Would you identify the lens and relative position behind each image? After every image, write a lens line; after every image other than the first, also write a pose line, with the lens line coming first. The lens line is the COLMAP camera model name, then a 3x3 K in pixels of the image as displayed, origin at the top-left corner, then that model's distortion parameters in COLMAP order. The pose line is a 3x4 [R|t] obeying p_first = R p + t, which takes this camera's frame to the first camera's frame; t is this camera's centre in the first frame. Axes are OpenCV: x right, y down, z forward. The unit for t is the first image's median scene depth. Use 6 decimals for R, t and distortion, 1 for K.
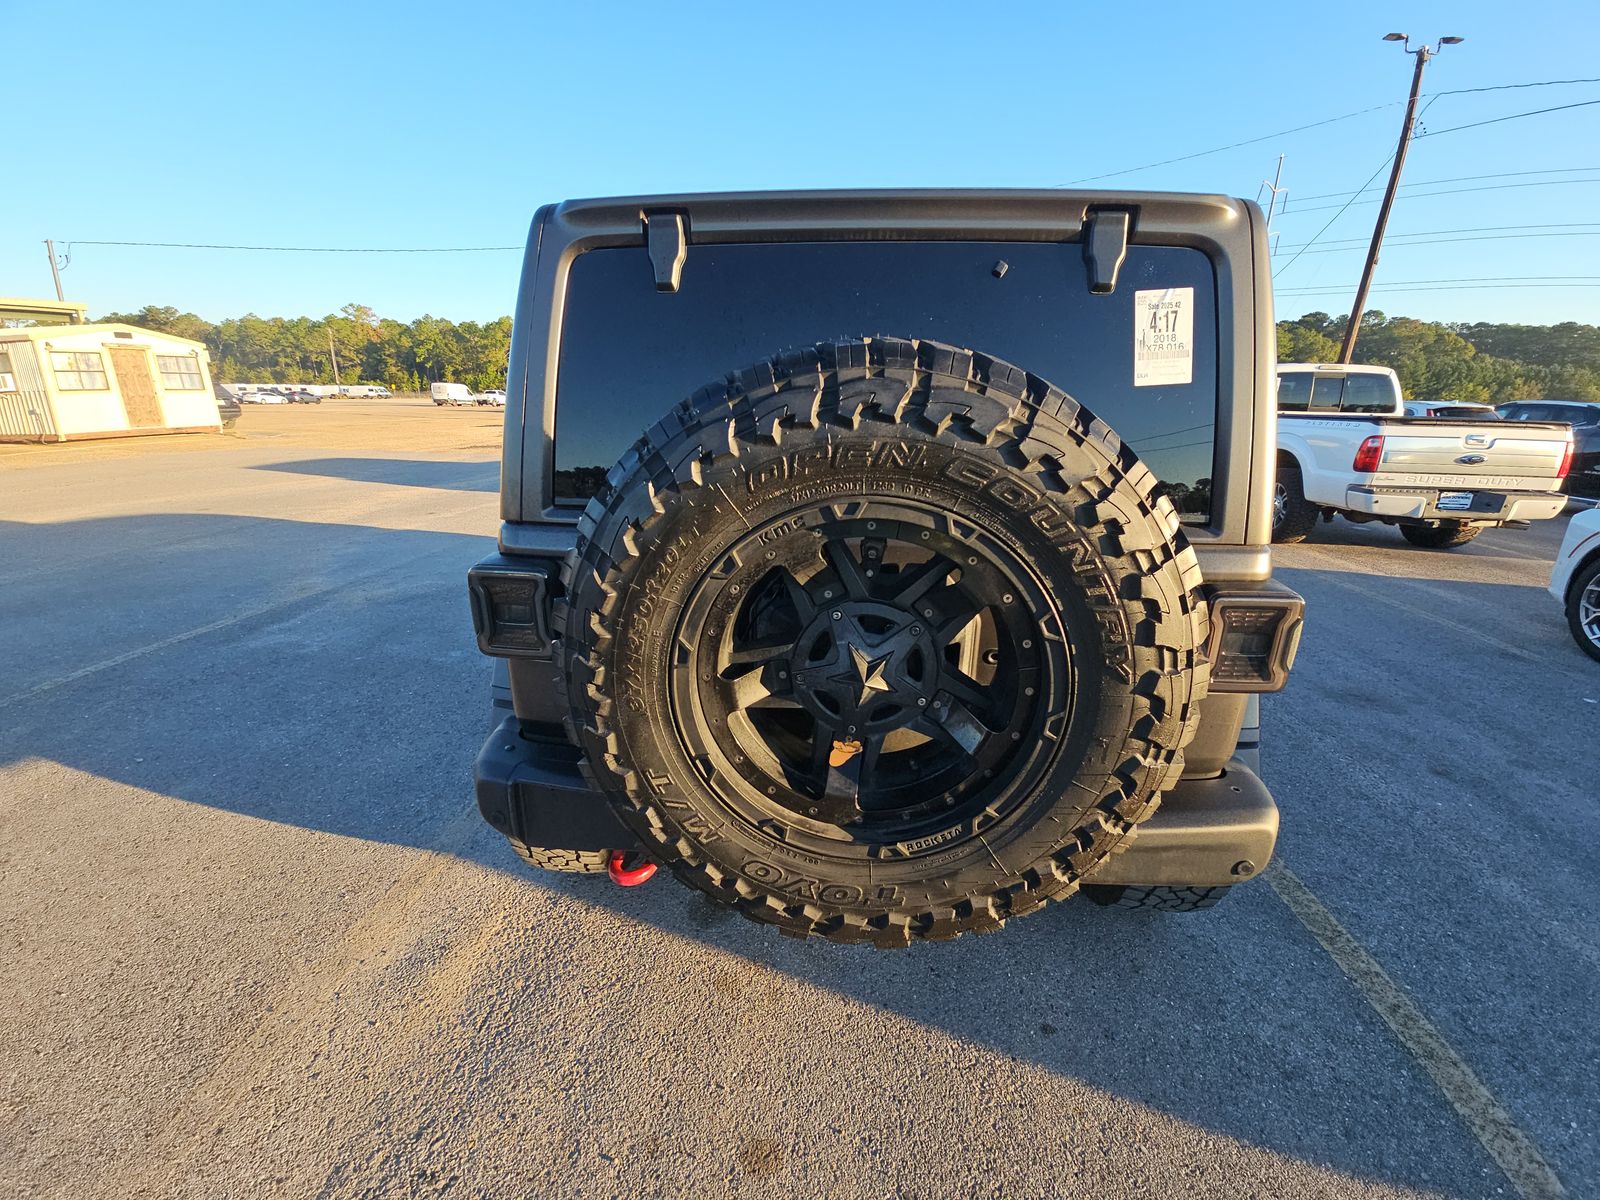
lens RADIAL K [[638.7, 0, 800.0], [0, 638.7, 600.0], [0, 0, 1]] dist [0.032997, -0.020203]
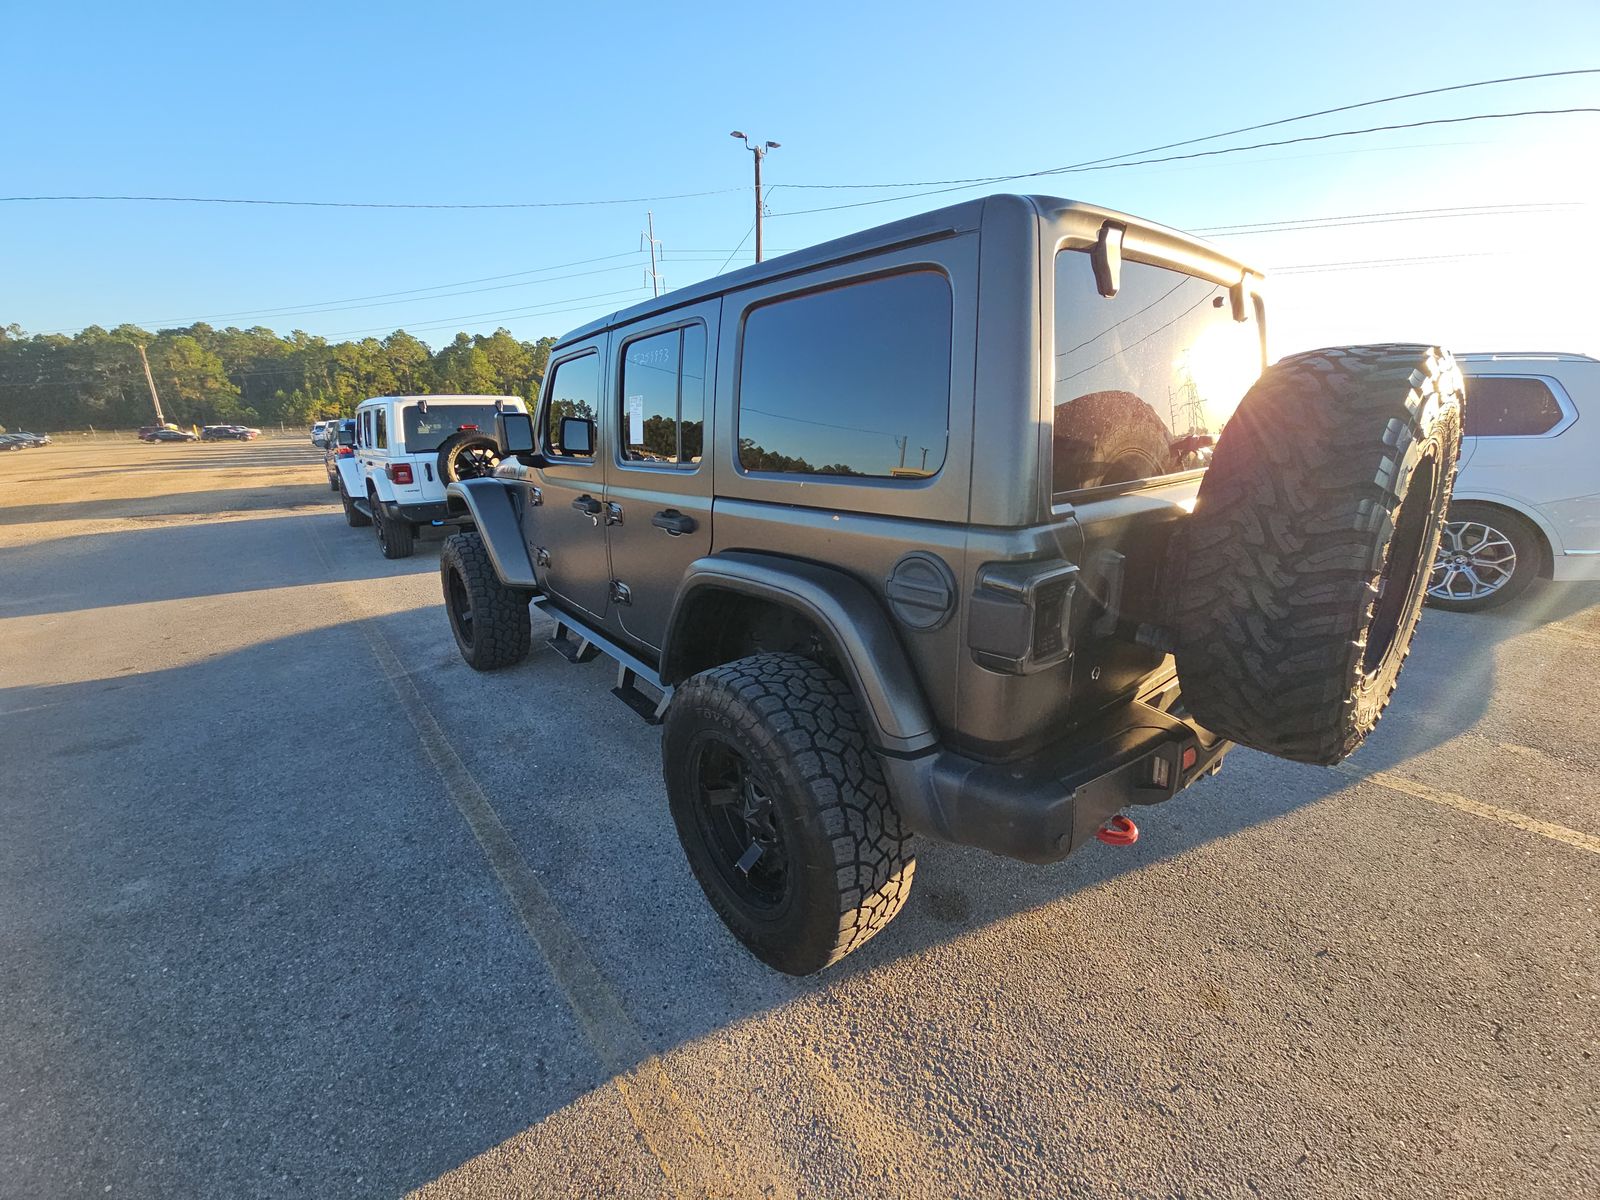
lens RADIAL K [[638.7, 0, 800.0], [0, 638.7, 600.0], [0, 0, 1]] dist [0.032997, -0.020203]
pose [[0.708780, -0.226301, 0.668146, -0.104171], [0.244473, 0.967250, 0.068267, -0.012505], [-0.661713, 0.114957, 0.740891, 0.042408]]
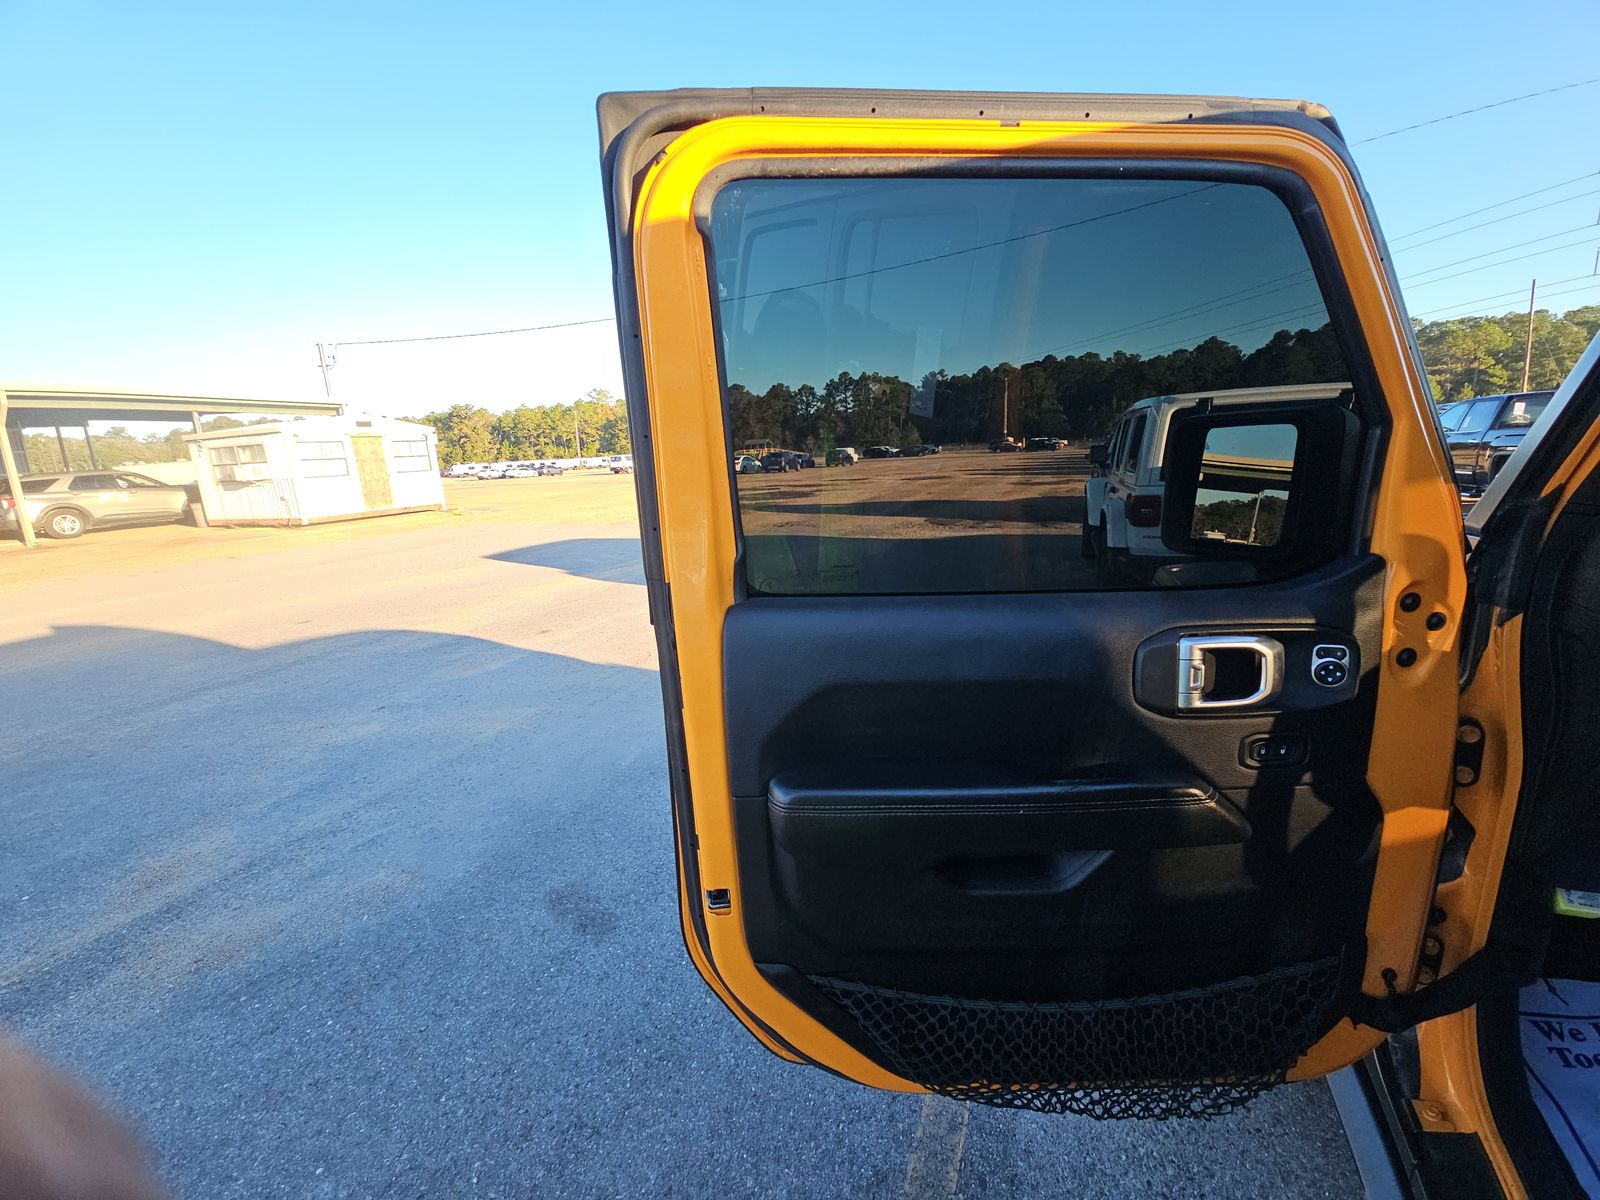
lens RADIAL K [[643.2, 0, 794.7], [0, 643.2, 607.3], [0, 0, 1]] dist [0.000971, -0.003193]
pose [[0.956523, 0.009464, -0.291504, -0.052643], [-0.027656, 0.997913, -0.058350, -0.063797], [0.290344, 0.063875, 0.954788, 0.205066]]
